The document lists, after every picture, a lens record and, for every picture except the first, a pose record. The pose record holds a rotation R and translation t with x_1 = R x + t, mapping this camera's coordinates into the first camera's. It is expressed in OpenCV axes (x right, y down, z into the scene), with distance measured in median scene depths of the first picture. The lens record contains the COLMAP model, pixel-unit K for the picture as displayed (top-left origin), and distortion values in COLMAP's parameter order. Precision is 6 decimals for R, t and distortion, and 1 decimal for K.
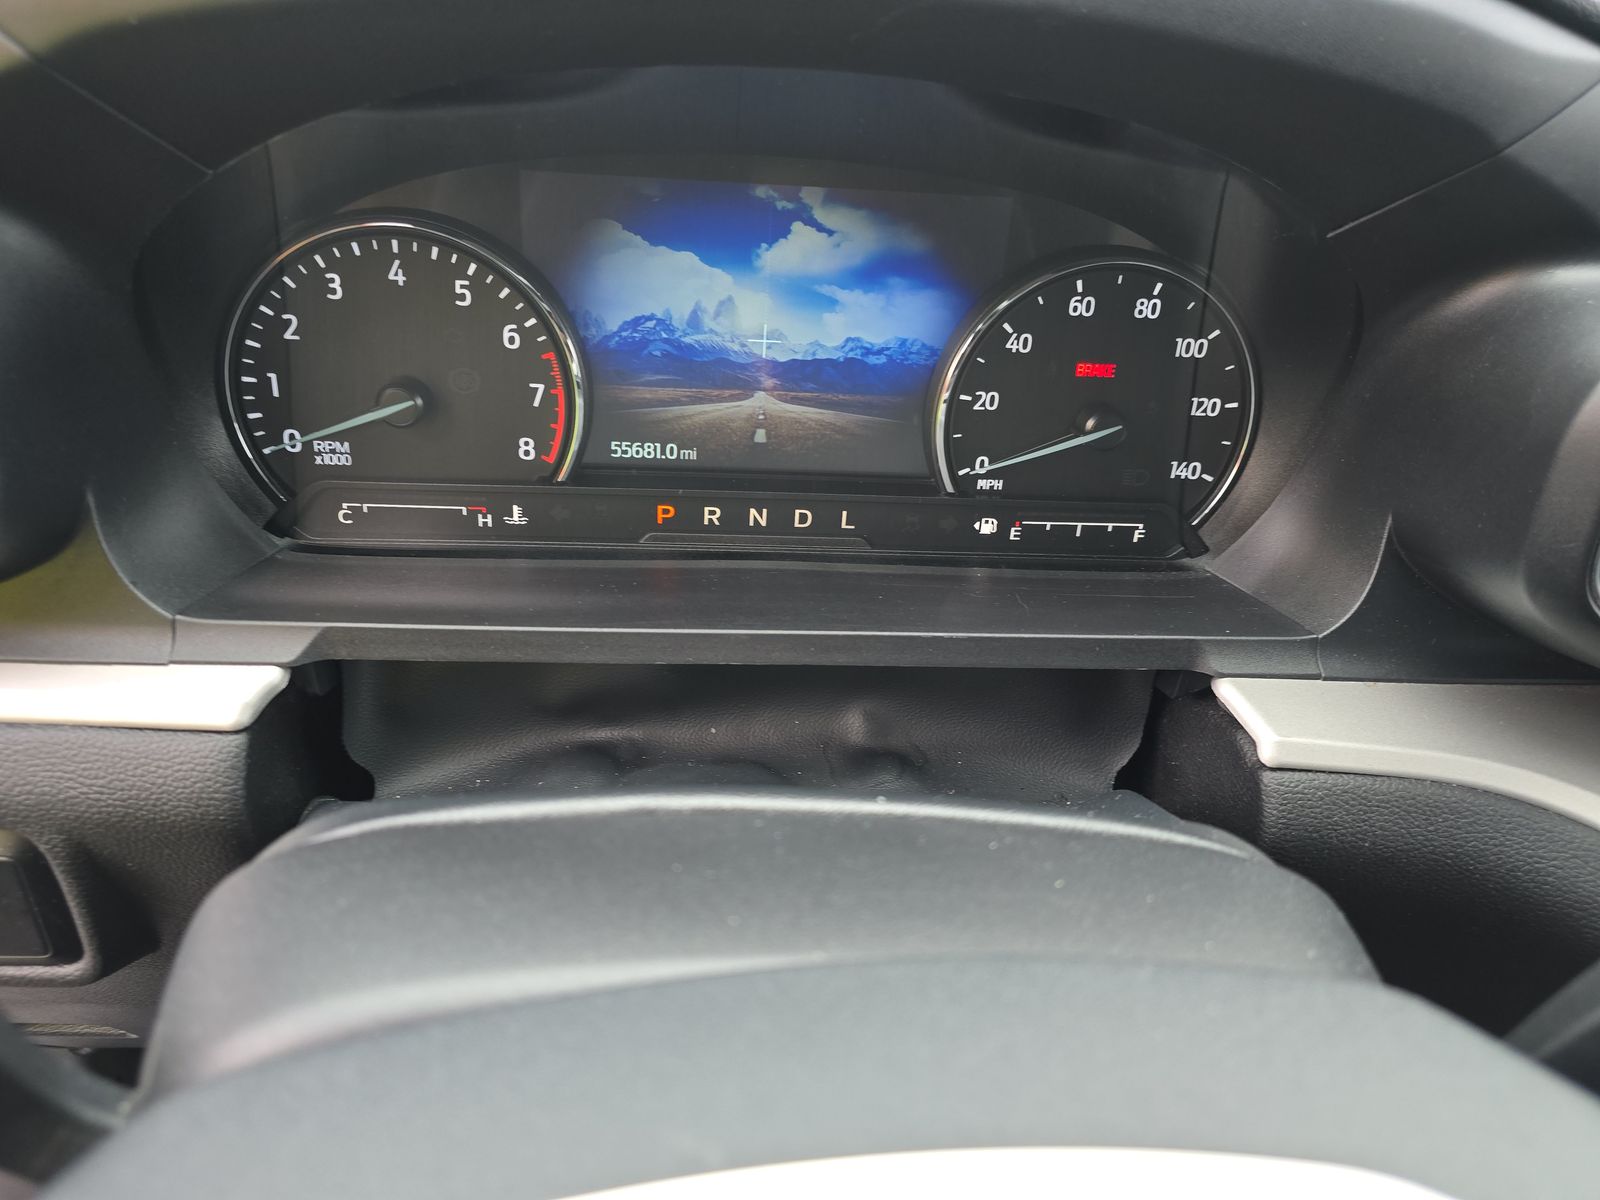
lens RADIAL K [[1059.8, 0, 800.0], [0, 1059.8, 600.0], [0, 0, 1]] dist [0.002318, 0.000312]
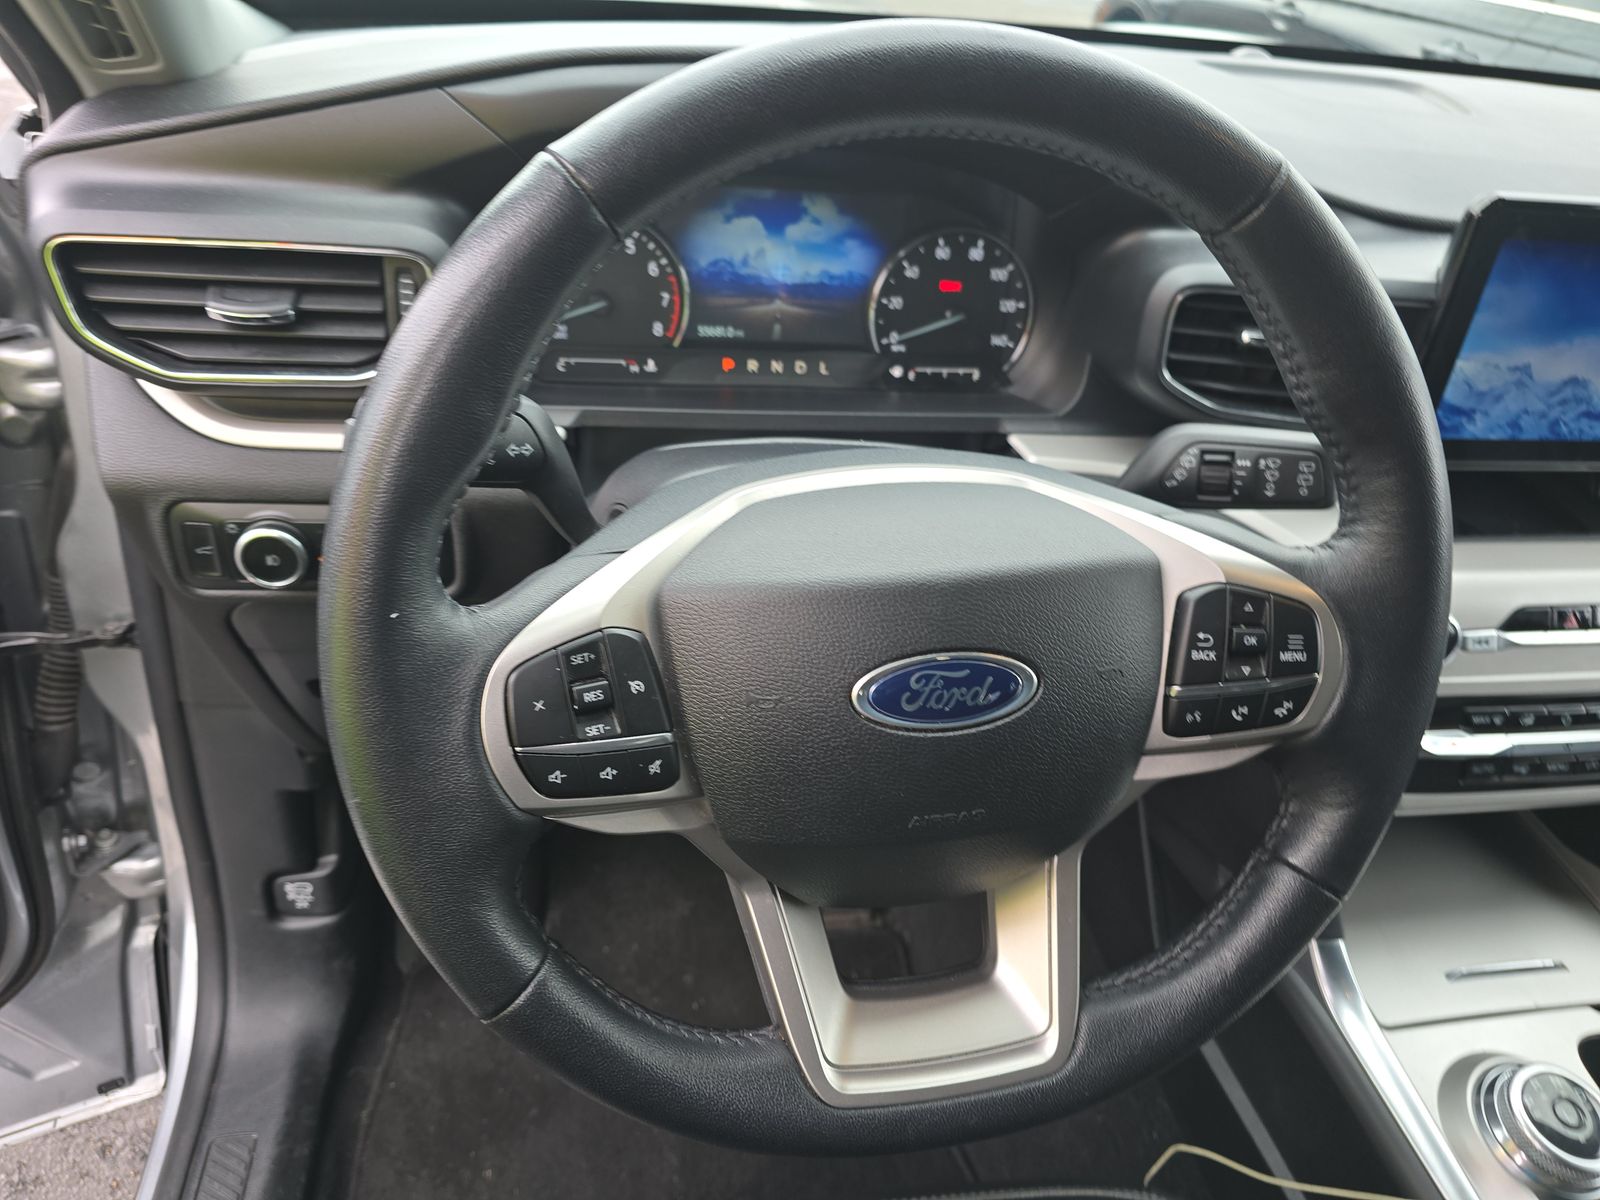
lens RADIAL K [[1074.9, 0, 800.0], [0, 1074.9, 600.0], [0, 0, 1]] dist [0.032639, 0.000349]
pose [[0.995412, -0.029655, 0.090971, -0.192547], [0.026194, 0.998896, 0.039007, 0.272211], [-0.092027, -0.036445, 0.995089, -0.959753]]
